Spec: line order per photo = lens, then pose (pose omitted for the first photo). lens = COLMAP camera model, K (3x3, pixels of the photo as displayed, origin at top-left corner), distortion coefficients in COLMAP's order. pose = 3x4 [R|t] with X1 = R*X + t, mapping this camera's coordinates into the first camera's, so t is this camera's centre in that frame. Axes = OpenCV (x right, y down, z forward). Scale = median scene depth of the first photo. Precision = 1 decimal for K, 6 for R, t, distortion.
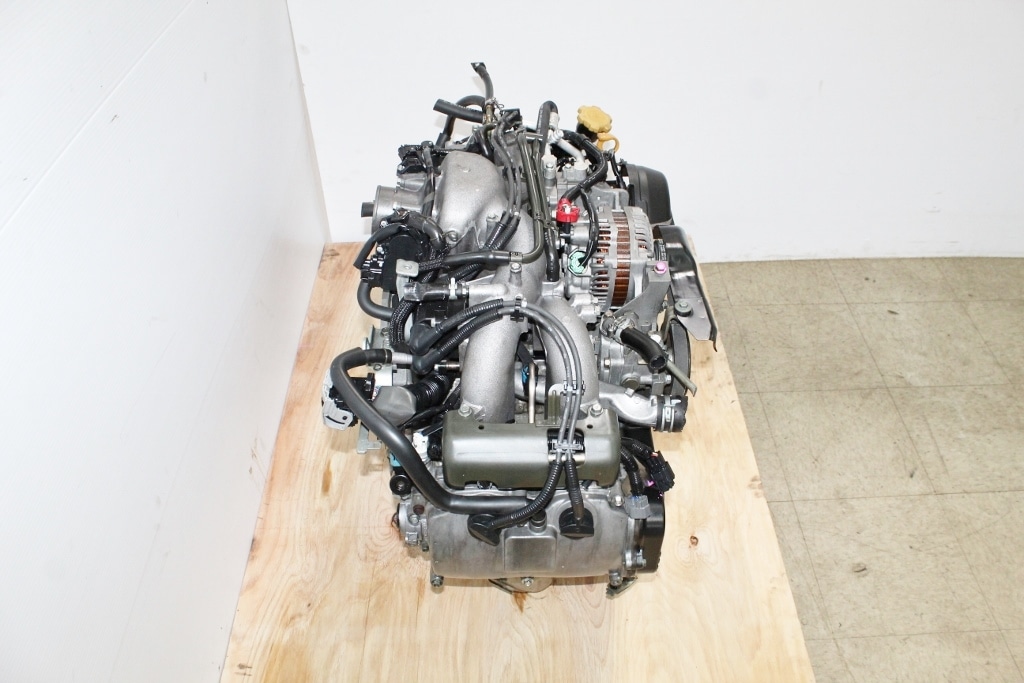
lens RADIAL K [[857.2, 0, 518.4], [0, 857.2, 342.8], [0, 0, 1]] dist [-0.153279, 0.139896]
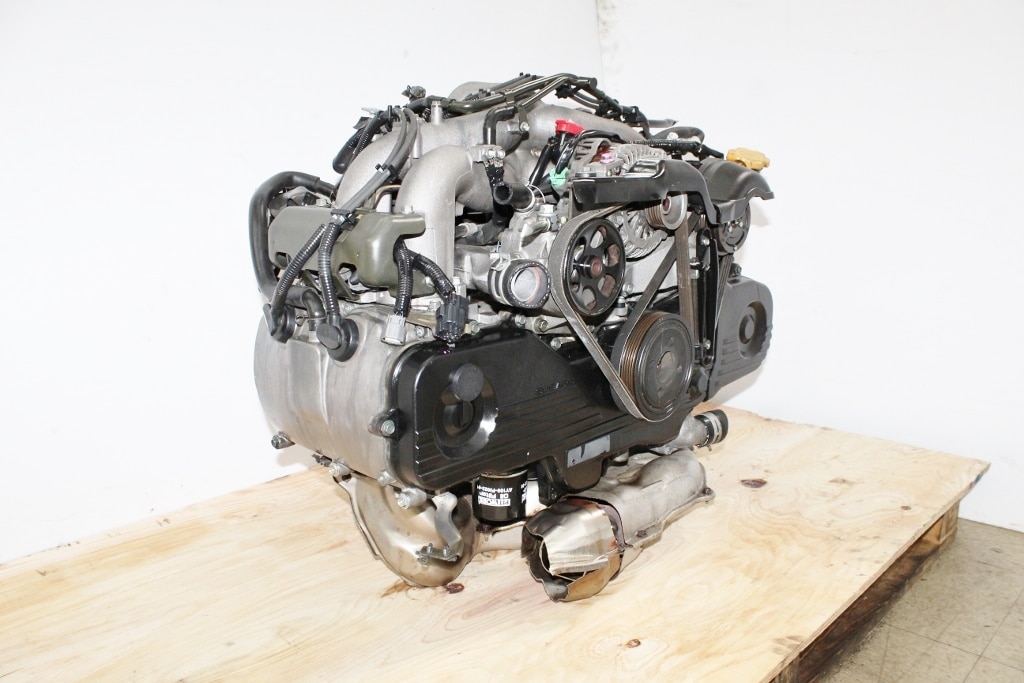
lens RADIAL K [[848.7, 0, 512.0], [0, 848.7, 341.5], [0, 0, 1]] dist [-0.157472, 0.128117]
pose [[0.705235, 0.150247, -0.692870, 0.509393], [-0.475730, 0.824891, -0.305344, 0.259950], [0.525666, 0.544959, 0.653219, 0.370490]]
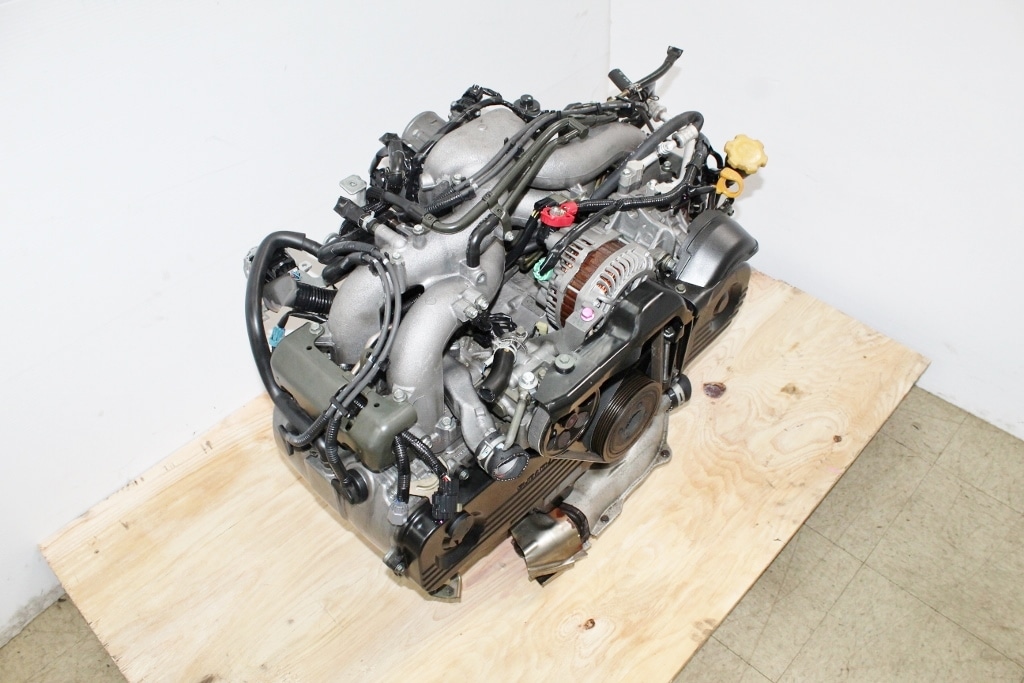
lens RADIAL K [[848.7, 0, 512.0], [0, 848.7, 341.5], [0, 0, 1]] dist [-0.157472, 0.128117]
pose [[0.706408, 0.502479, -0.498501, 0.403199], [-0.474433, 0.858796, 0.193348, -0.139690], [0.525264, 0.099922, 0.845052, 0.173412]]
